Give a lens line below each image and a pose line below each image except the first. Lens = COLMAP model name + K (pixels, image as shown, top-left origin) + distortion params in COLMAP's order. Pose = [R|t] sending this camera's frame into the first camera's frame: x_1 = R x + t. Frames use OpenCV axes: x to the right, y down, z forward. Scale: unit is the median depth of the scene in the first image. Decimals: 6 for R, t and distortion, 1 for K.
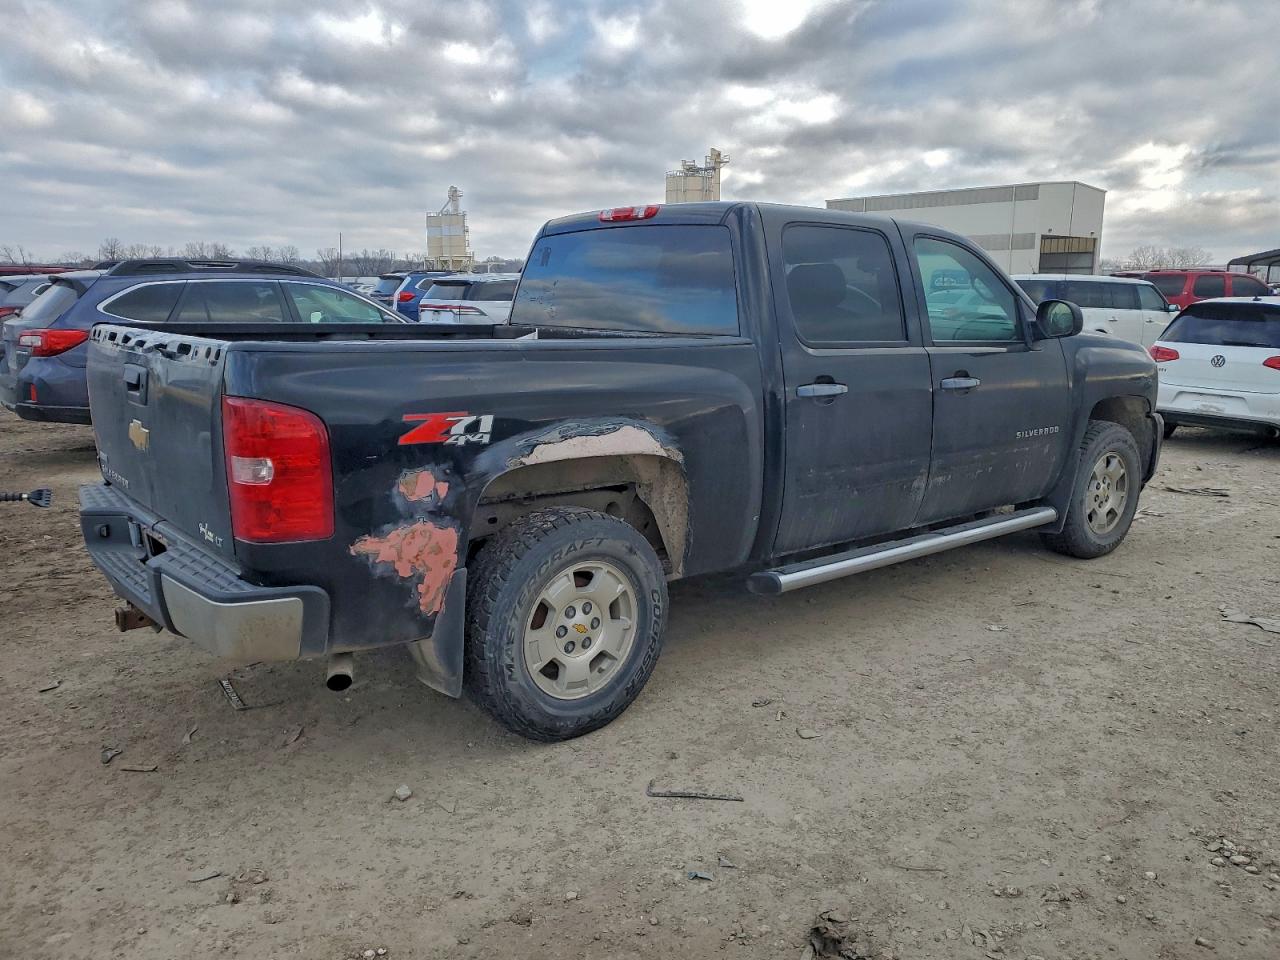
lens RADIAL K [[1067.0, 0, 640.0], [0, 1067.0, 480.0], [0, 0, 1]] dist [0.006449, 0.004064]
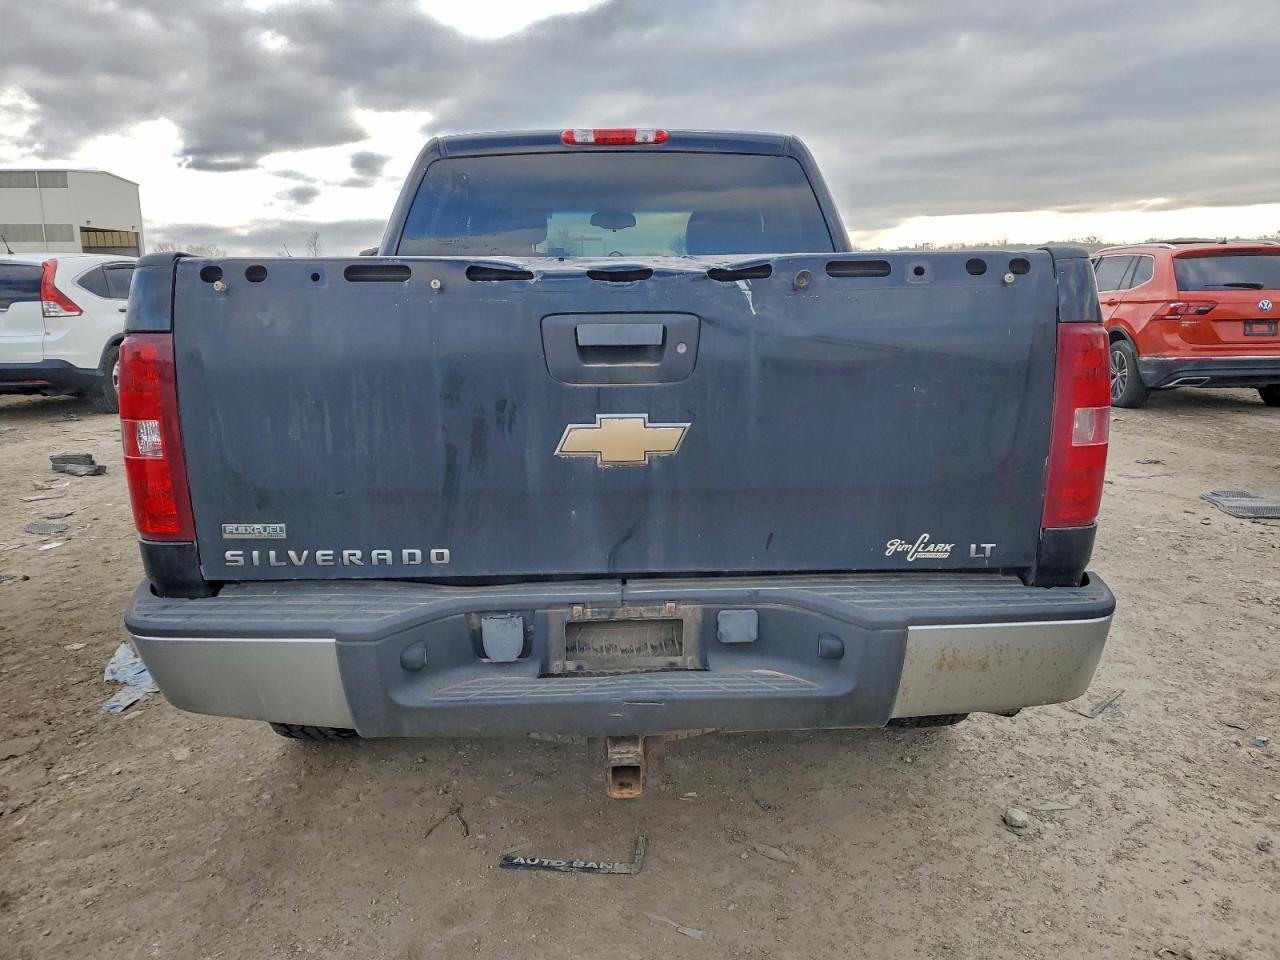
lens RADIAL K [[1061.3, 0, 640.0], [0, 1061.3, 480.0], [0, 0, 1]] dist [0.018355, 0.008683]
pose [[0.572982, -0.154594, 0.804855, -0.723388], [0.158817, 0.984377, 0.076013, -0.047573], [-0.804033, 0.084271, 0.588583, 0.533566]]
